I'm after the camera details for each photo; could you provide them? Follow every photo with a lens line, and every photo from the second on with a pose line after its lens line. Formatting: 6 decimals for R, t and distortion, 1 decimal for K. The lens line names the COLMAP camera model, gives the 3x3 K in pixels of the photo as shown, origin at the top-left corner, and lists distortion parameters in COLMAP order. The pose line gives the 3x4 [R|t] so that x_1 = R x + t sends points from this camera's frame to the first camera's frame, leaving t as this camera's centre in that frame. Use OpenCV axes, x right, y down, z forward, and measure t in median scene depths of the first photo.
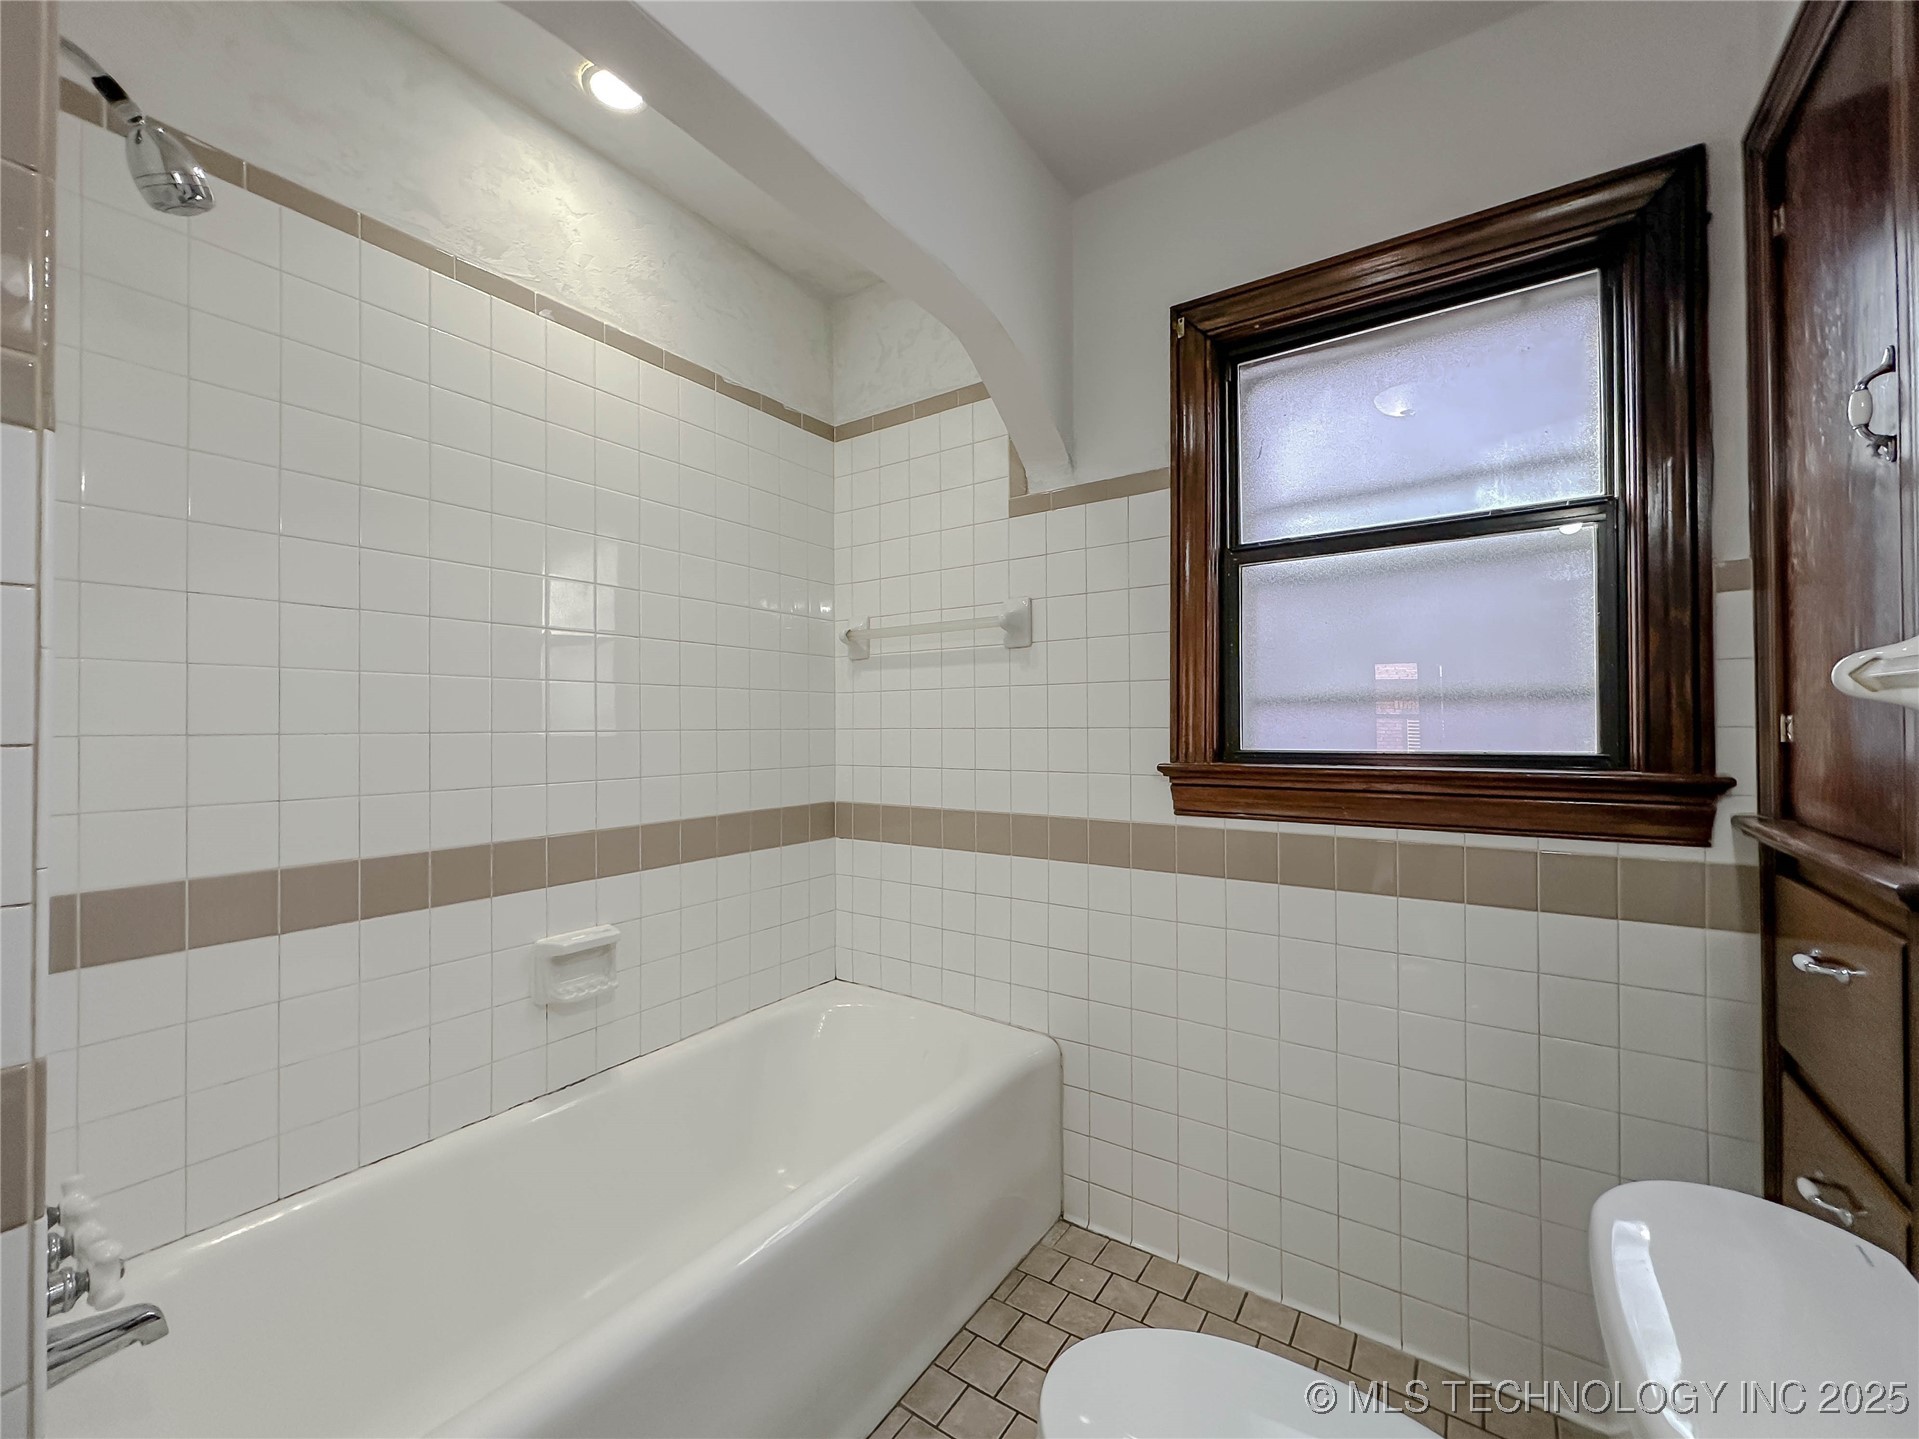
lens RADIAL K [[773.5, 0, 955.8], [0, 773.5, 716.1], [0, 0, 1]] dist [-0.001549, -0.000525]
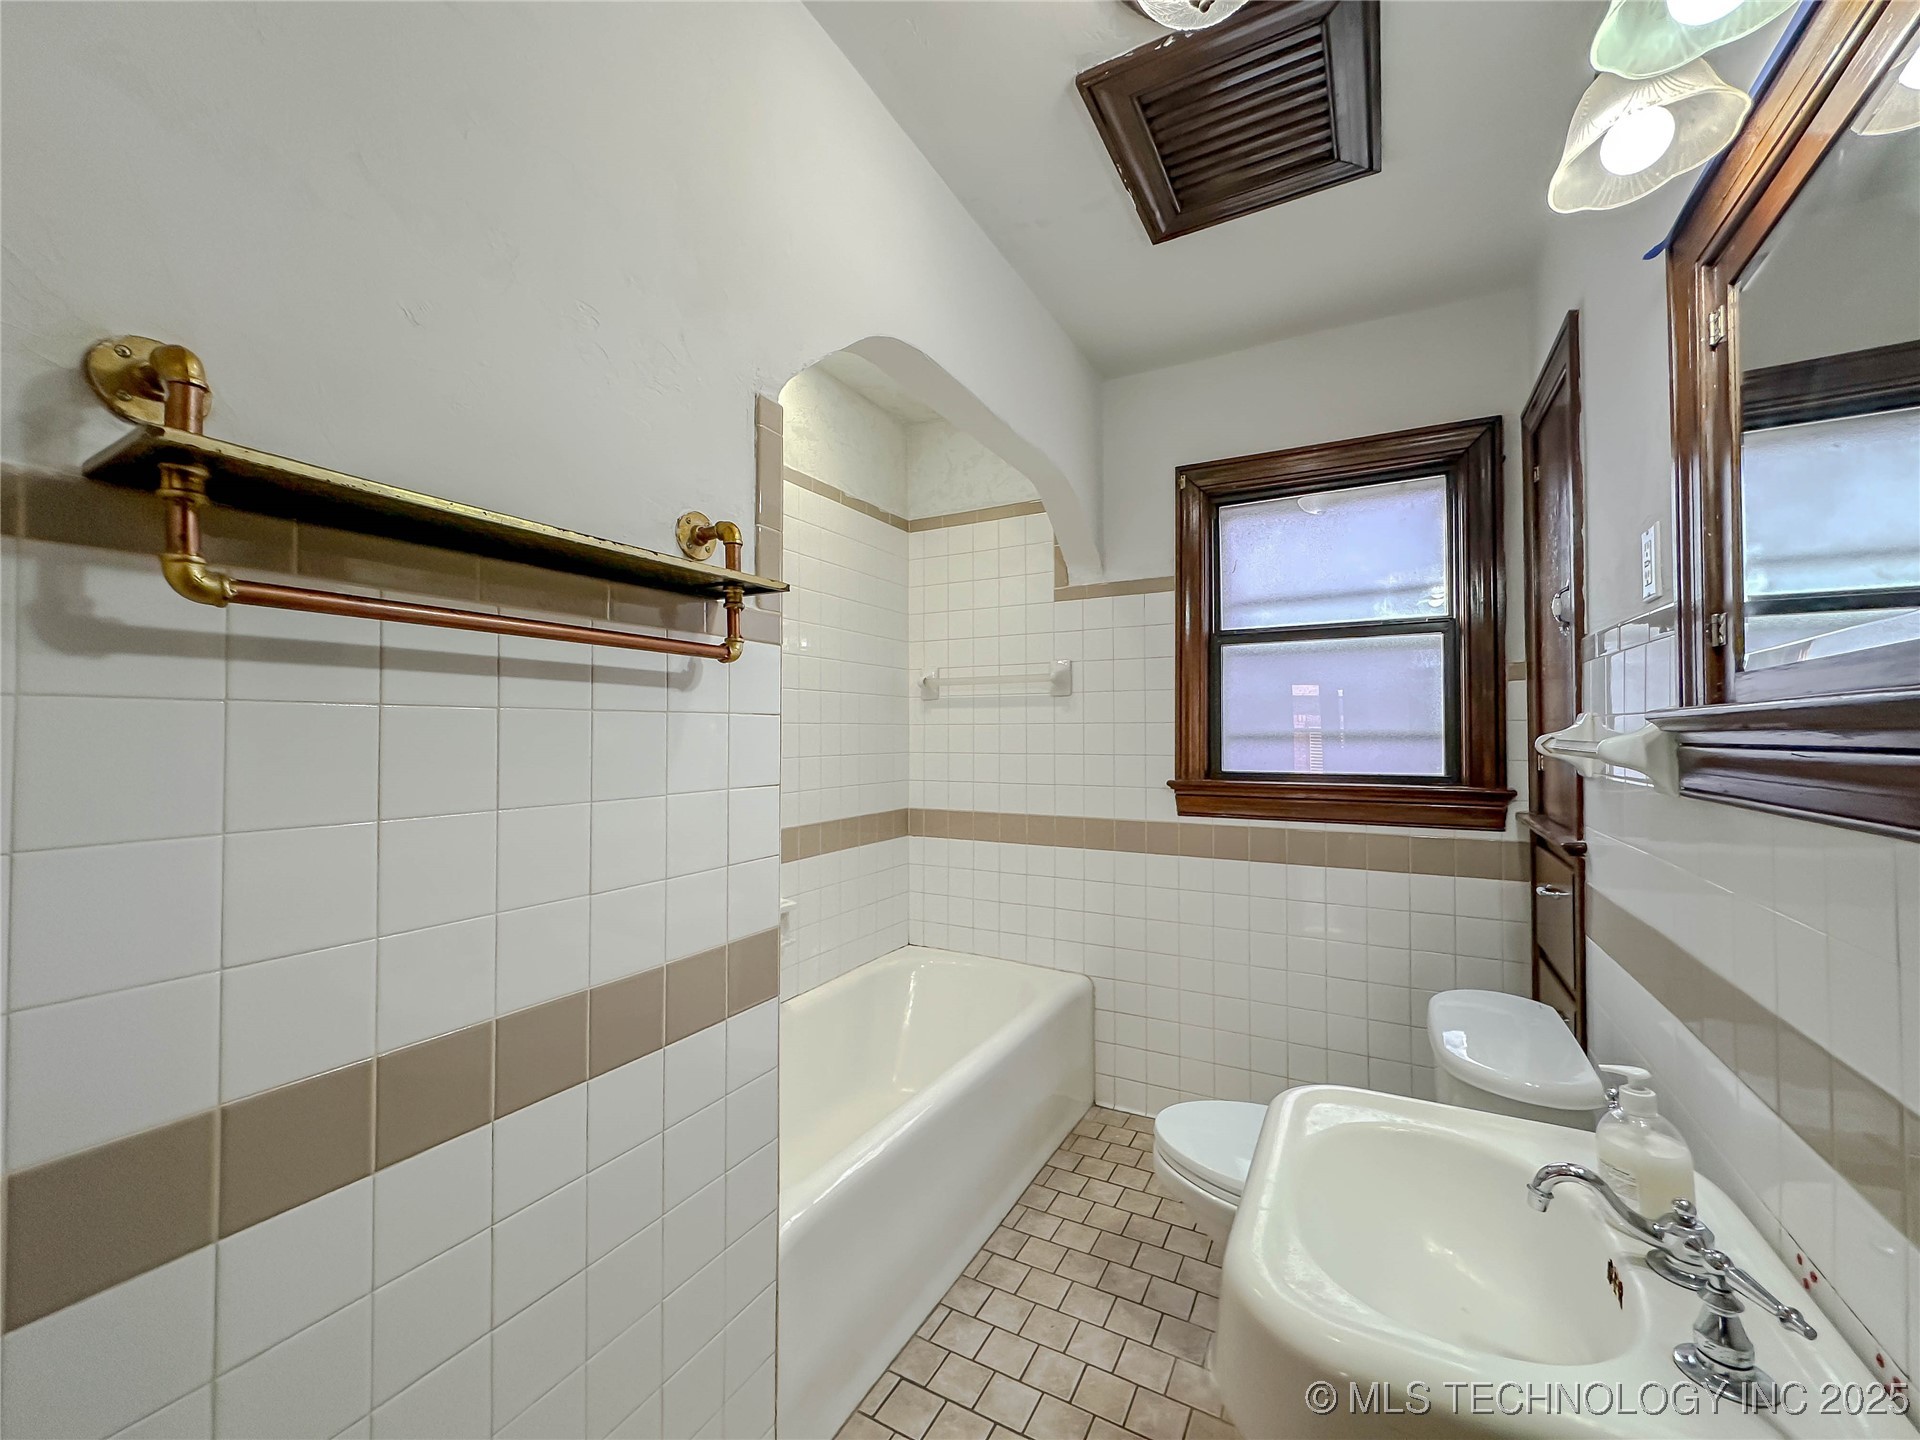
lens RADIAL K [[762.8, 0, 958.2], [0, 762.8, 718.1], [0, 0, 1]] dist [-0.002042, -0.000129]
pose [[0.995159, 0.004122, 0.098194, -0.270212], [-0.003544, 0.999975, -0.006058, -0.045863], [-0.098216, 0.005681, 0.995149, -0.389052]]
